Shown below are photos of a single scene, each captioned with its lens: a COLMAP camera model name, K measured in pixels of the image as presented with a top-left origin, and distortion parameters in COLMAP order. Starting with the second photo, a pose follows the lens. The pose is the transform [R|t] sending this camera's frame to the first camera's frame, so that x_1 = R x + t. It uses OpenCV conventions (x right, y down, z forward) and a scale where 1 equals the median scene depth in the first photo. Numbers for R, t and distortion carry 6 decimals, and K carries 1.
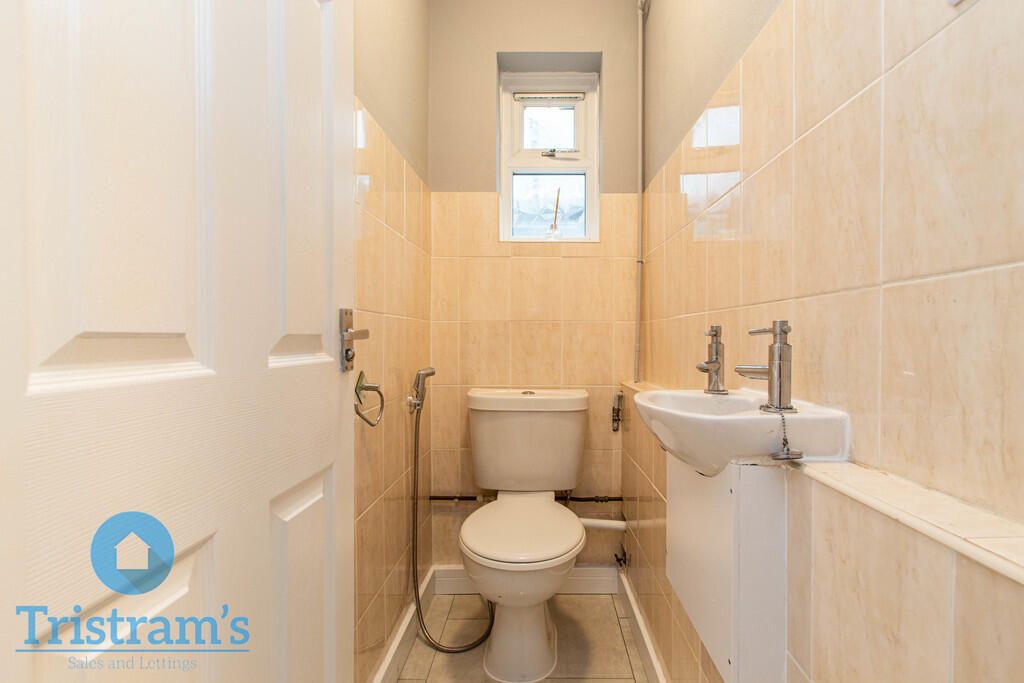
lens RADIAL K [[533.9, 0, 516.8], [0, 533.9, 338.1], [0, 0, 1]] dist [0.000967, 0.000563]
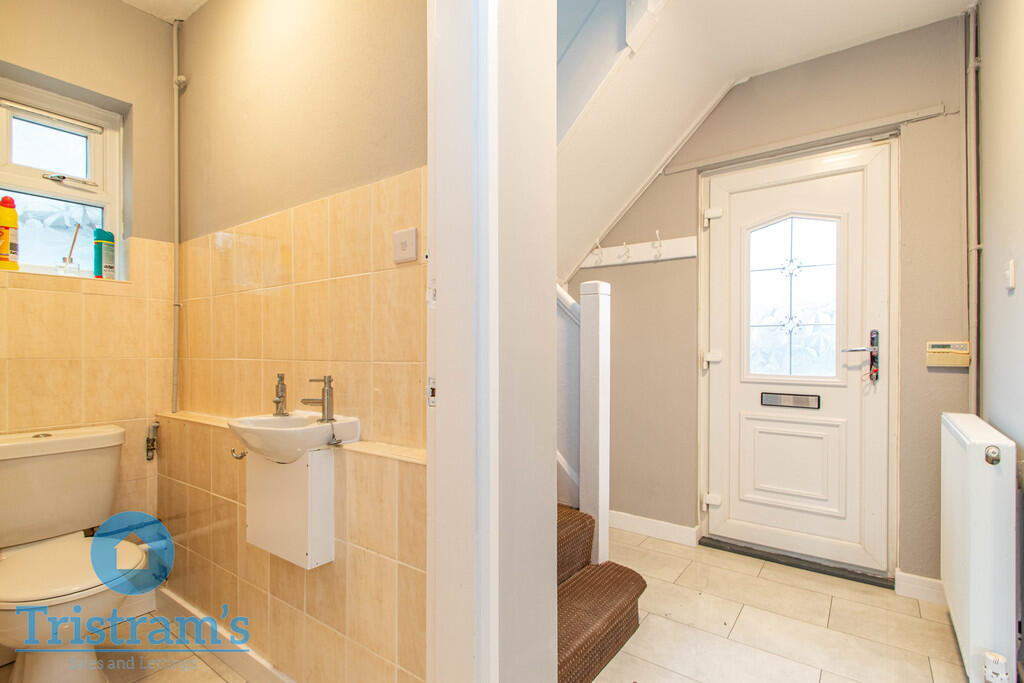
lens RADIAL K [[533.9, 0, 516.8], [0, 533.9, 338.1], [0, 0, 1]] dist [0.000967, 0.000563]
pose [[0.620209, 0.002390, 0.784433, -0.213756], [0.016812, 0.999725, -0.016338, -0.043646], [-0.784256, 0.023321, 0.619998, -0.266892]]
